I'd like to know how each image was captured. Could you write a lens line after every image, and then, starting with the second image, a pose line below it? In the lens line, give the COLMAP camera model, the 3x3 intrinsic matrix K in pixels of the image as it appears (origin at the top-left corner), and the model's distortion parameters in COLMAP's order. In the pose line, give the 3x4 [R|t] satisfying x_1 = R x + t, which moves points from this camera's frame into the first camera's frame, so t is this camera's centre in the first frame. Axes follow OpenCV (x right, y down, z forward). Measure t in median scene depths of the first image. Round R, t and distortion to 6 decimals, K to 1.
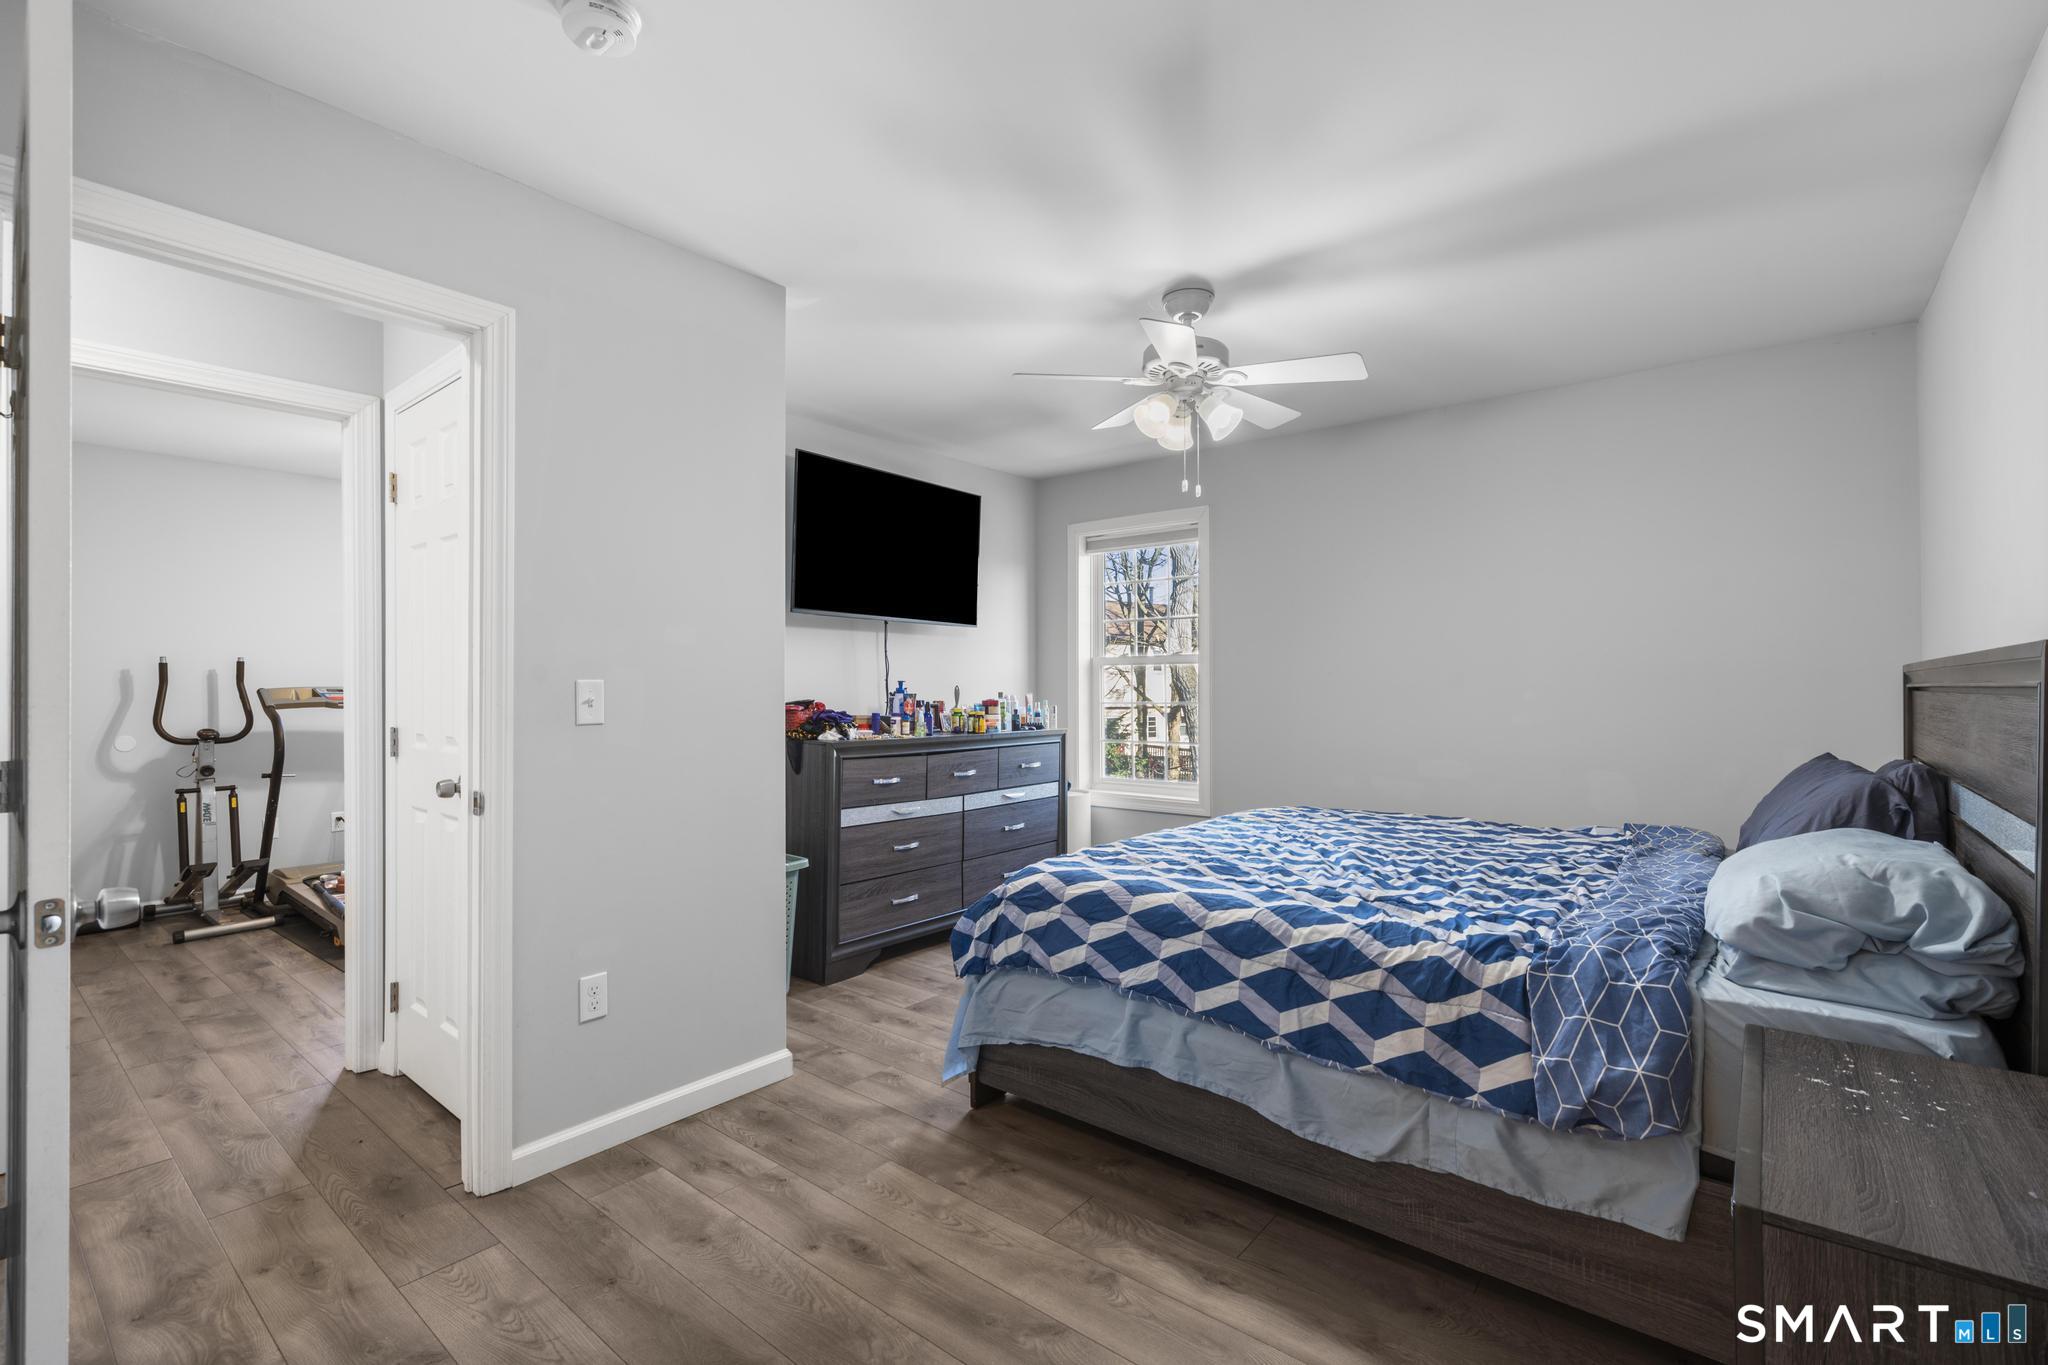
lens RADIAL K [[910.1, 0, 1024.0], [0, 910.1, 682.5], [0, 0, 1]] dist [-0.003361, 0.000521]
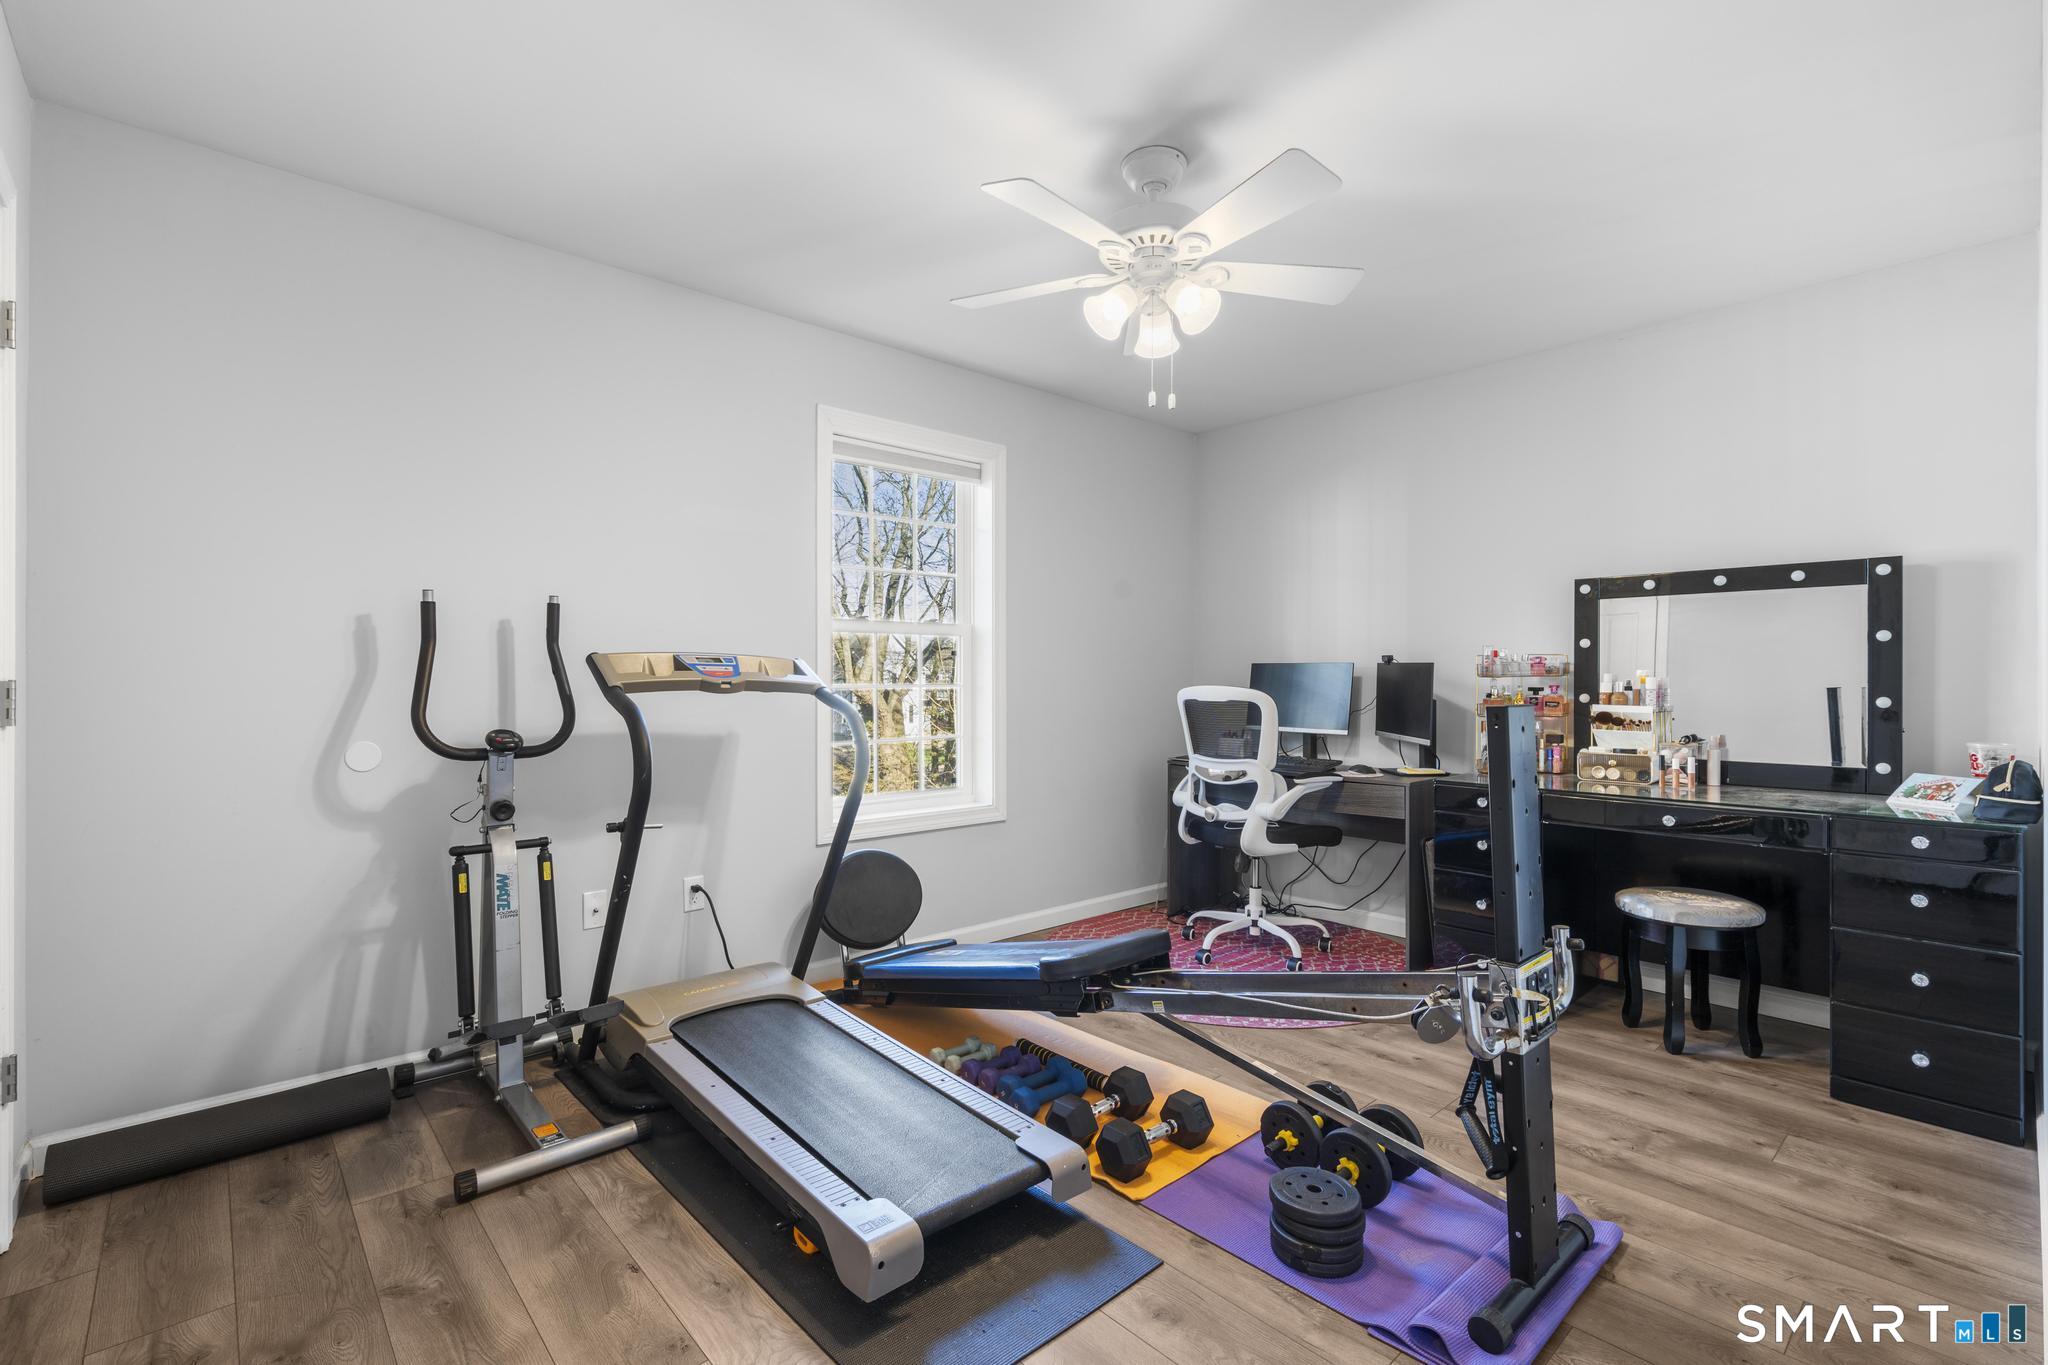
lens RADIAL K [[910.1, 0, 1024.0], [0, 910.1, 682.5], [0, 0, 1]] dist [-0.003361, 0.000521]
pose [[0.988140, 0.005120, -0.153471, -0.527877], [-0.004509, 0.999980, 0.004328, 0.020596], [0.153490, -0.003585, 0.988144, 0.534746]]
